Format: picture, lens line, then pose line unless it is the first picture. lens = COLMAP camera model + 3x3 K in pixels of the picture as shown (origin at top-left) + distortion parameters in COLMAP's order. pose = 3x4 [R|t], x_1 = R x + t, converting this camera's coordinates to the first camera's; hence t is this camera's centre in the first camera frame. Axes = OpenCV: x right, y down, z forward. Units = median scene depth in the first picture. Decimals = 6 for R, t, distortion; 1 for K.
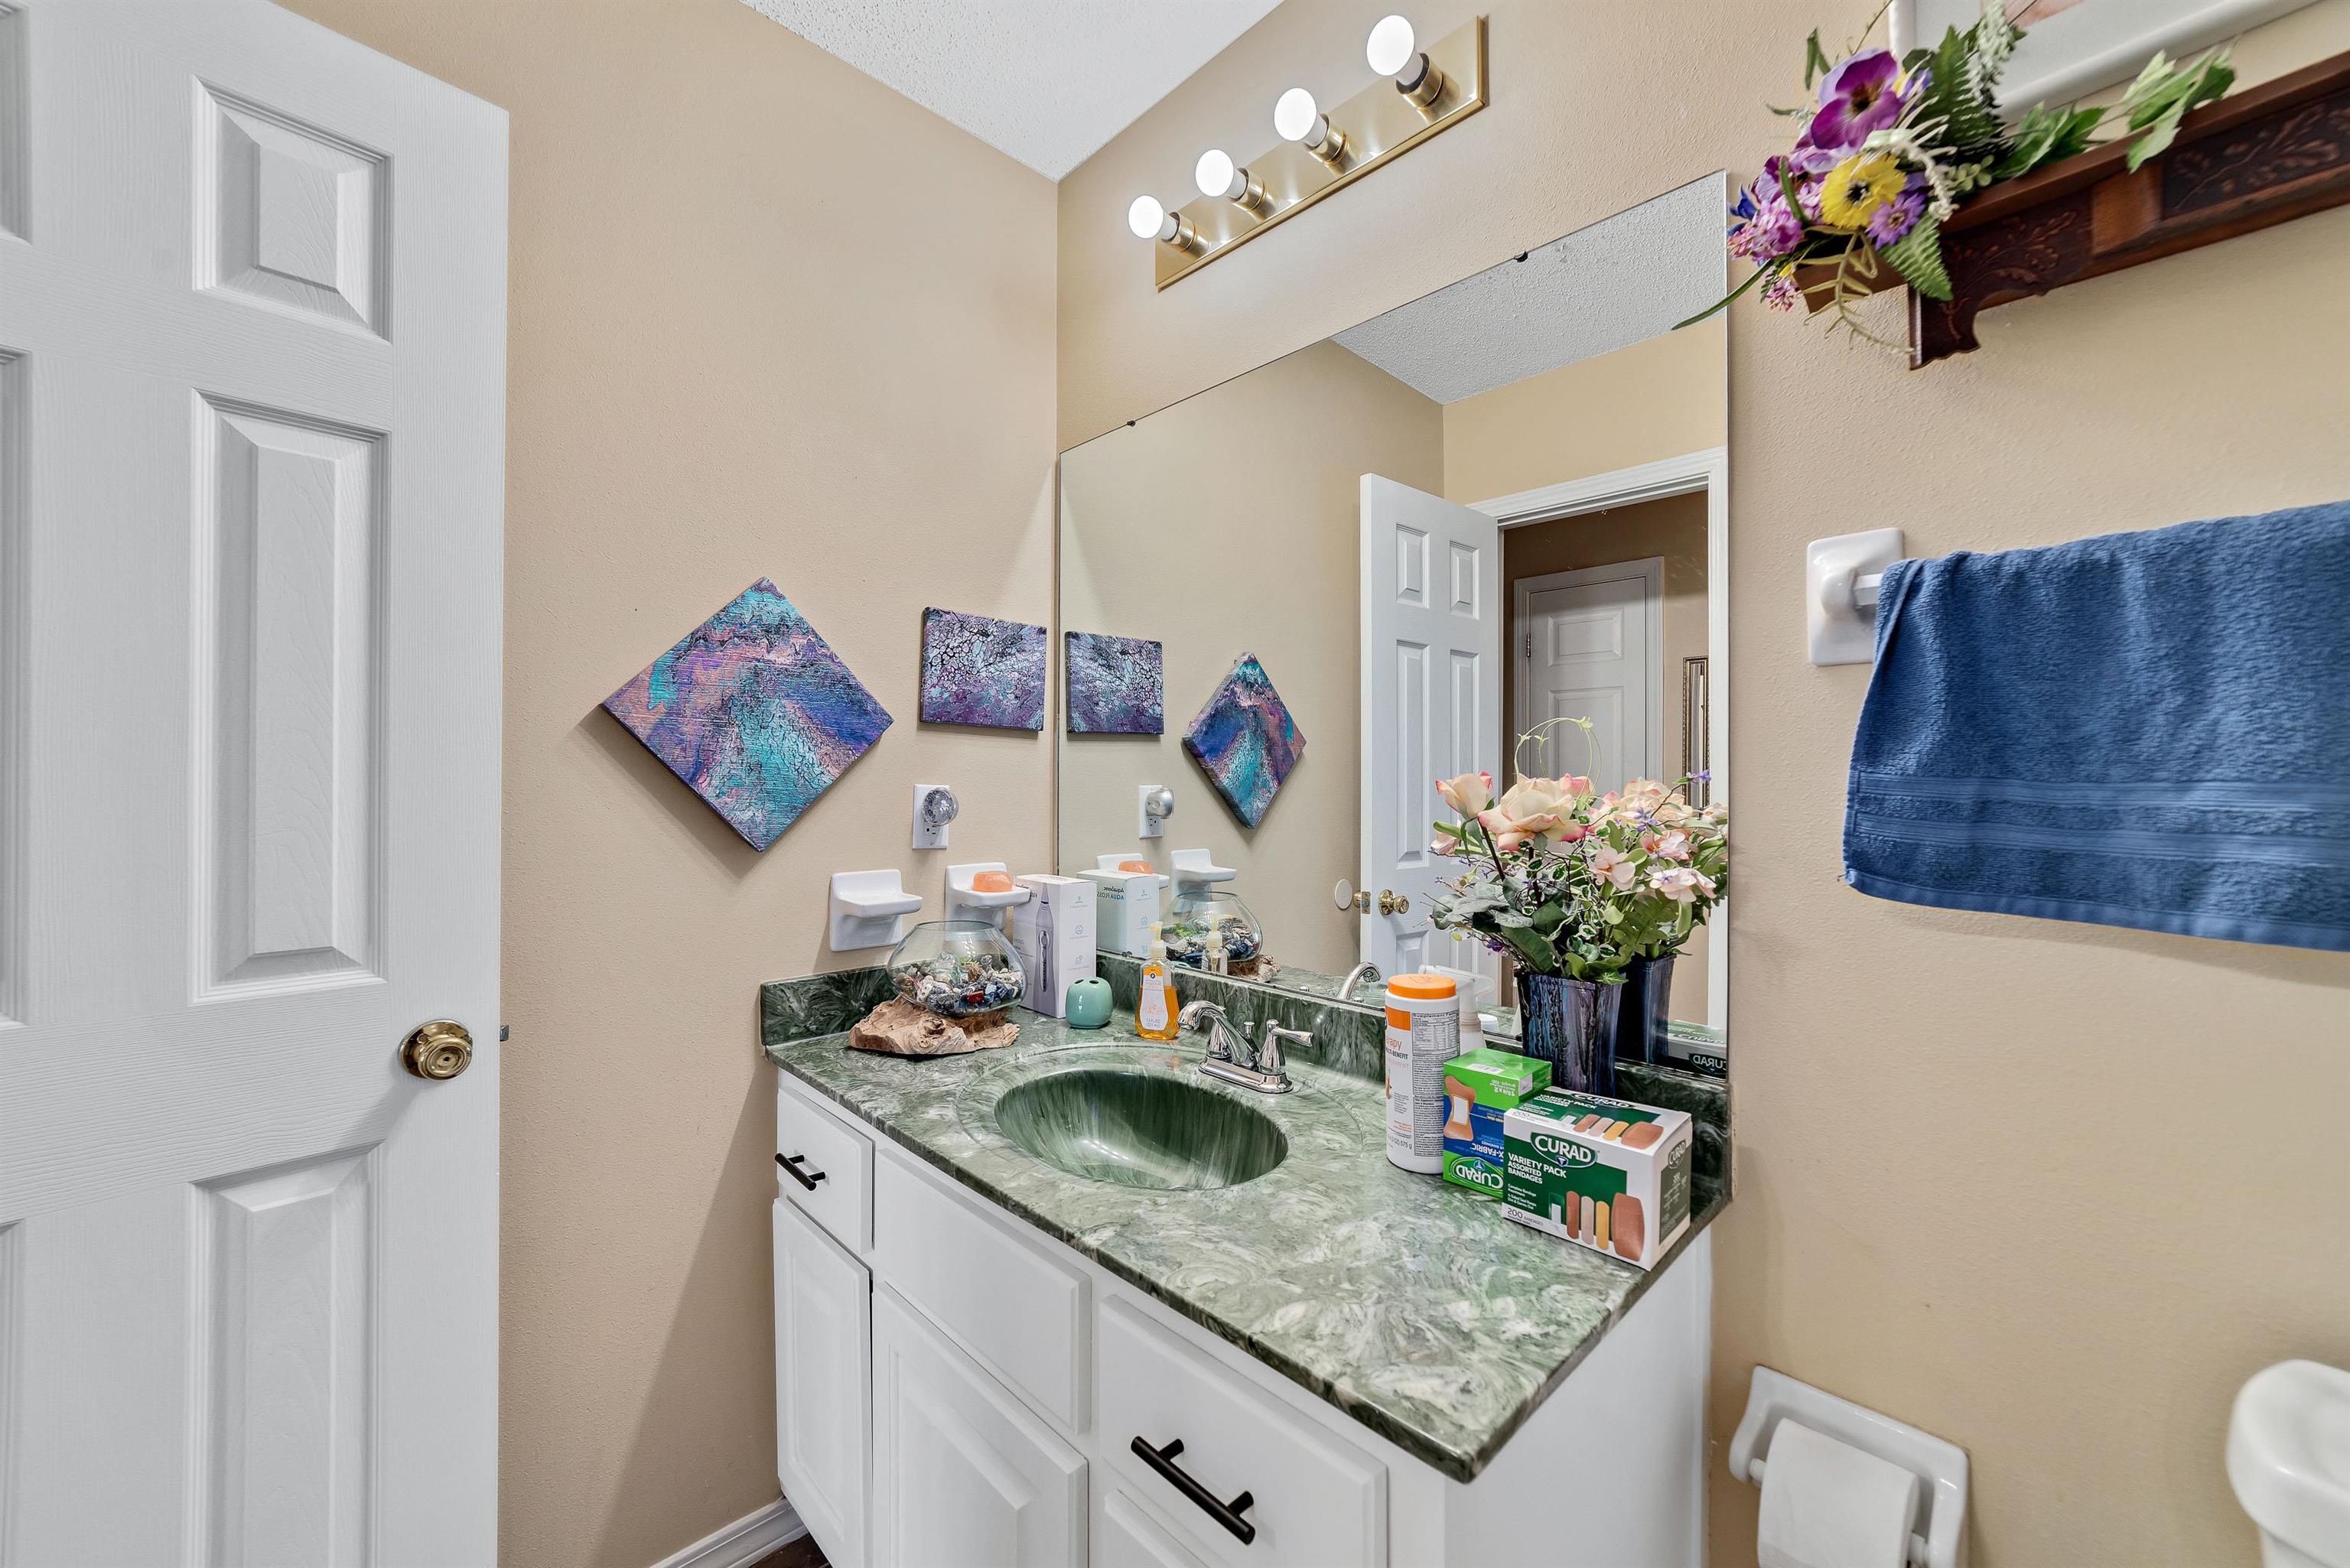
lens RADIAL K [[903.3, 0, 1170.9], [0, 903.3, 784.7], [0, 0, 1]] dist [-0.015768, 0.003773]
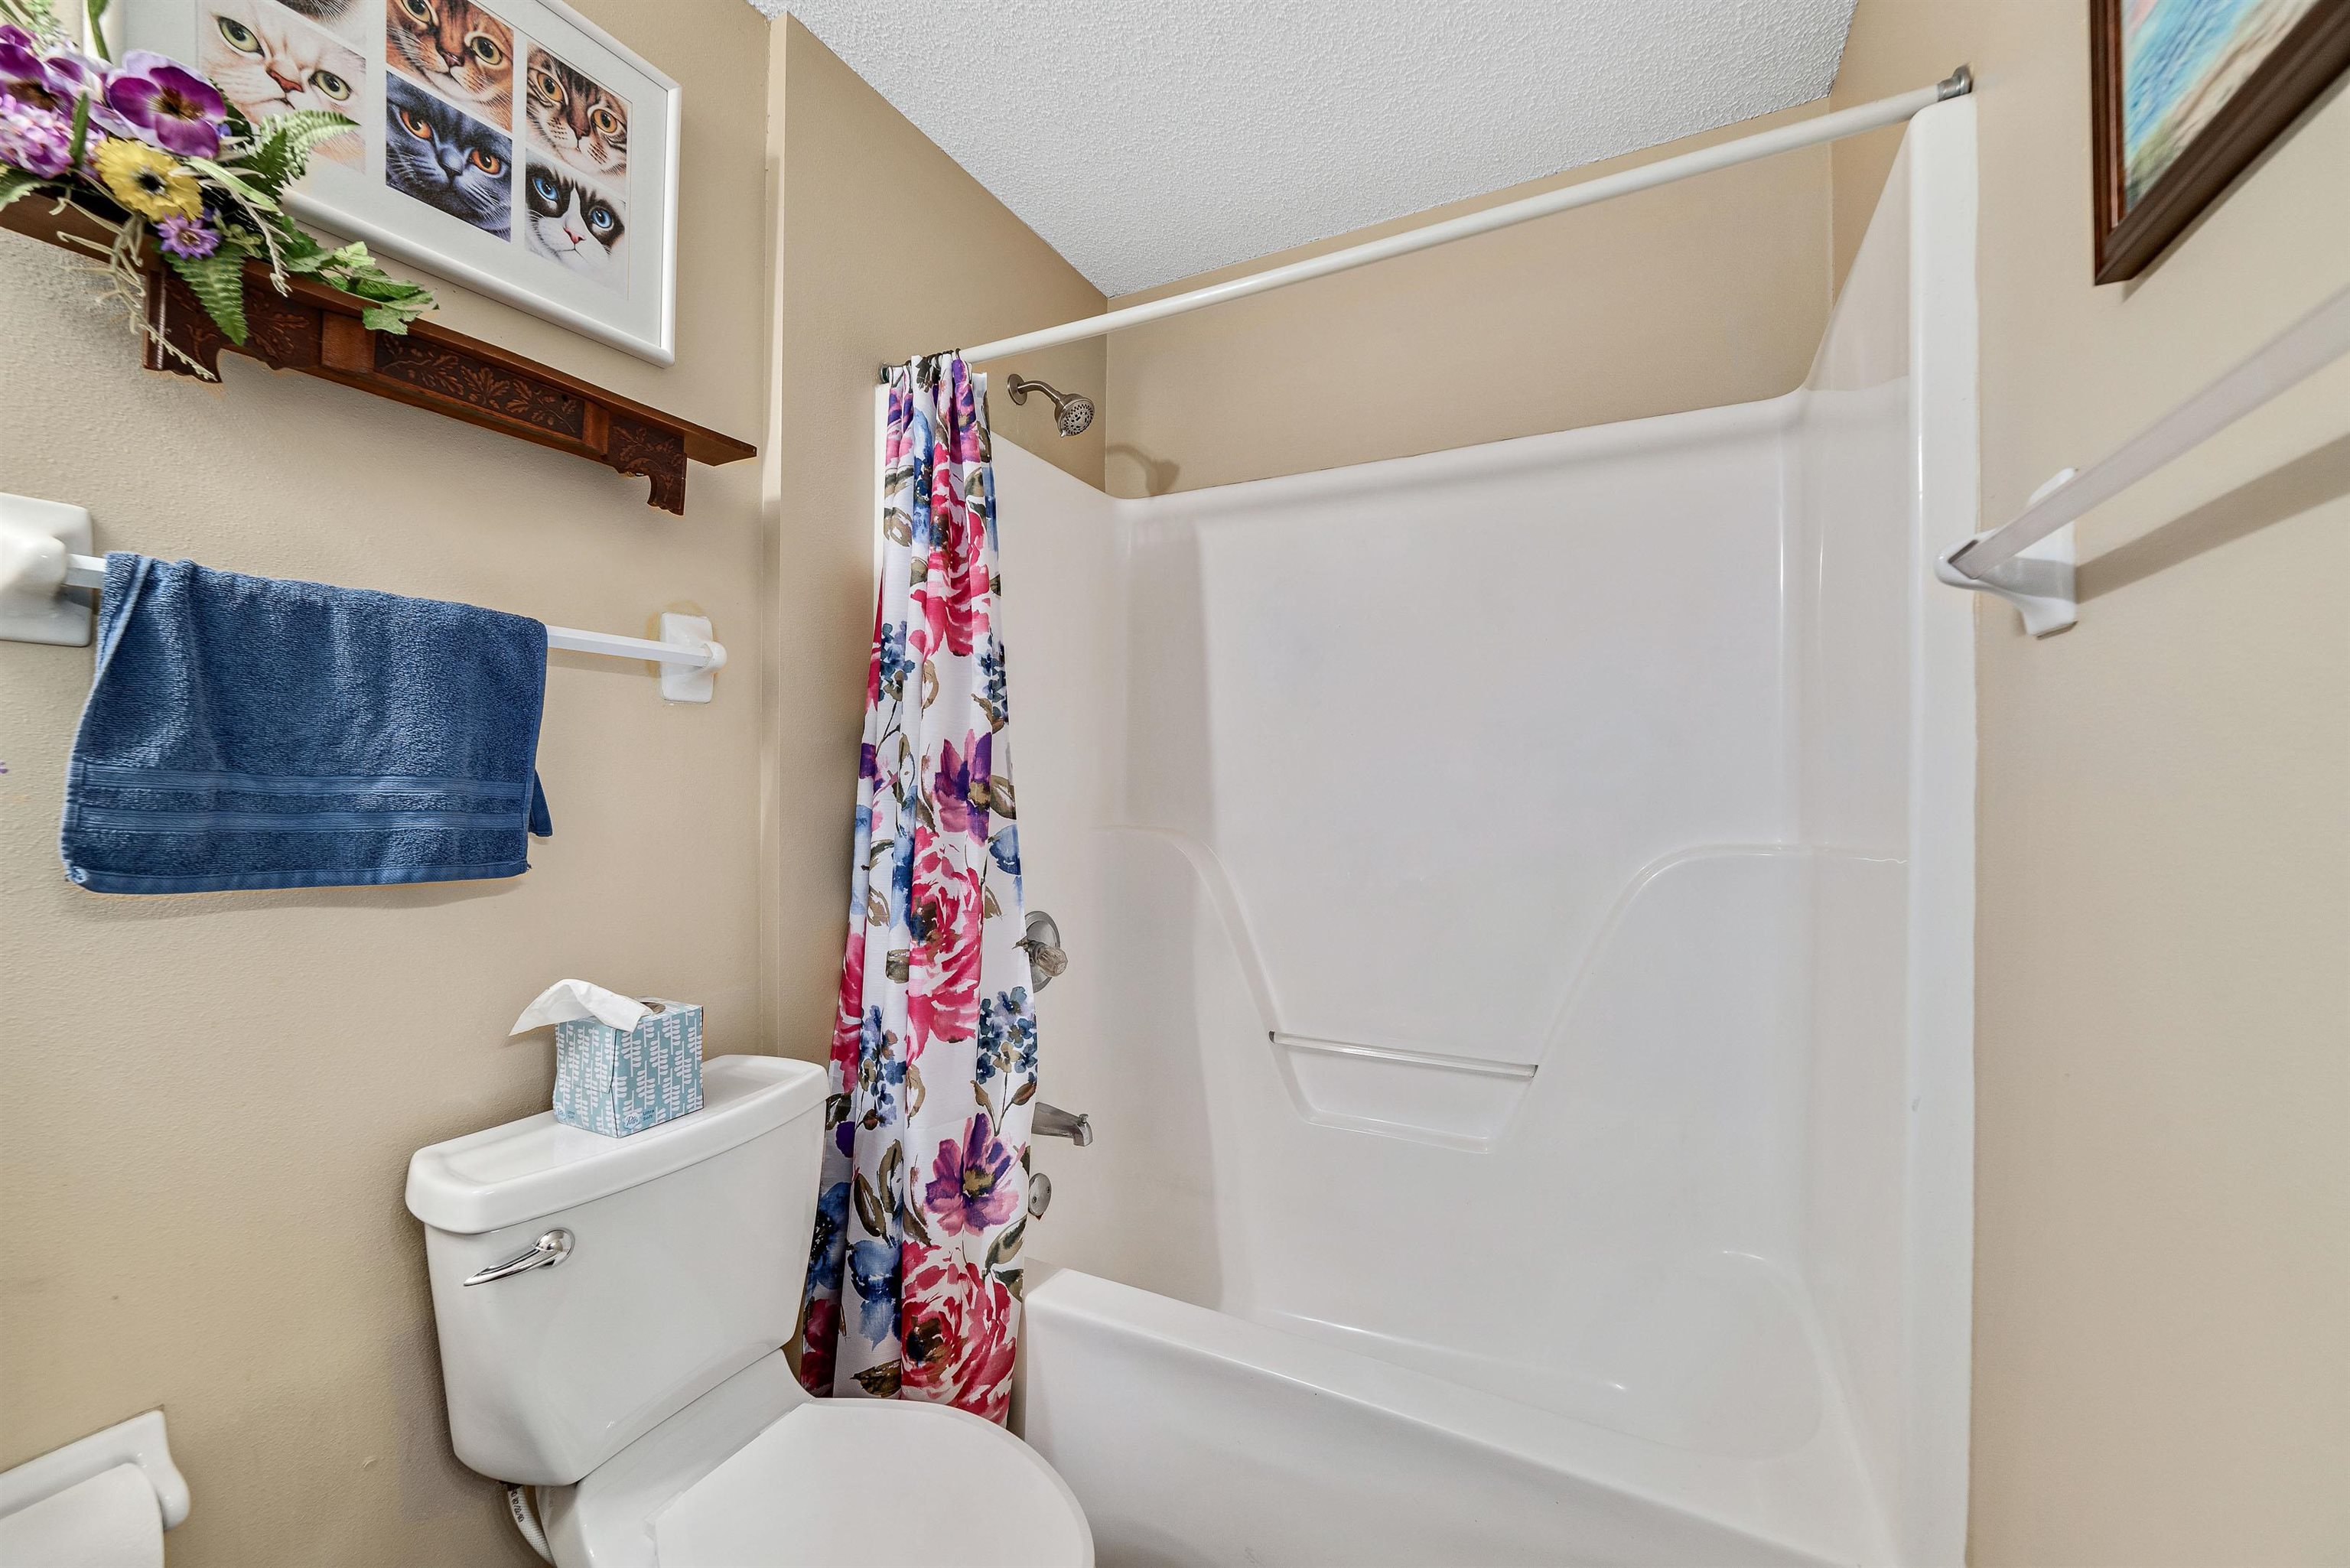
lens RADIAL K [[903.3, 0, 1174.2], [0, 903.3, 777.2], [0, 0, 1]] dist [-0.015768, 0.003773]
pose [[-0.333496, -0.003372, 0.942745, -0.556717], [-0.008490, 0.999964, 0.000573, -0.011577], [-0.942713, -0.007813, -0.333513, 0.253563]]
